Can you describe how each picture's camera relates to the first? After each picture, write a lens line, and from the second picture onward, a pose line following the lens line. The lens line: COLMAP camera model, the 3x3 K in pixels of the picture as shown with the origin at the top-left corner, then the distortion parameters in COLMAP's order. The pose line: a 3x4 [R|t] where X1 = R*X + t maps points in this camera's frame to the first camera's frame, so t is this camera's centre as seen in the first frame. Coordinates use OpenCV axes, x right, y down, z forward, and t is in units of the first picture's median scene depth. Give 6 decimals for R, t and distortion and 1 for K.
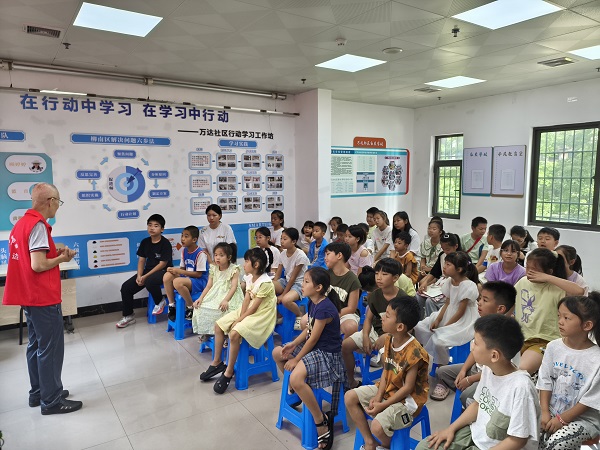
lens RADIAL K [[437.2, 0, 308.0], [0, 437.2, 206.3], [0, 0, 1]] dist [-0.000629, -0.006301]
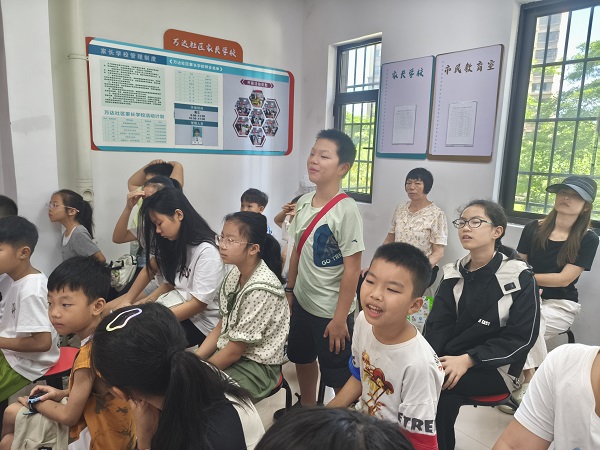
lens RADIAL K [[437.2, 0, 323.7], [0, 437.2, 208.7], [0, 0, 1]] dist [-0.000629, -0.006301]
pose [[0.991925, 0.024877, 0.124359, 0.218363], [-0.032901, 0.997478, 0.062895, 0.005188], [-0.122481, -0.066478, 0.990242, 0.468935]]
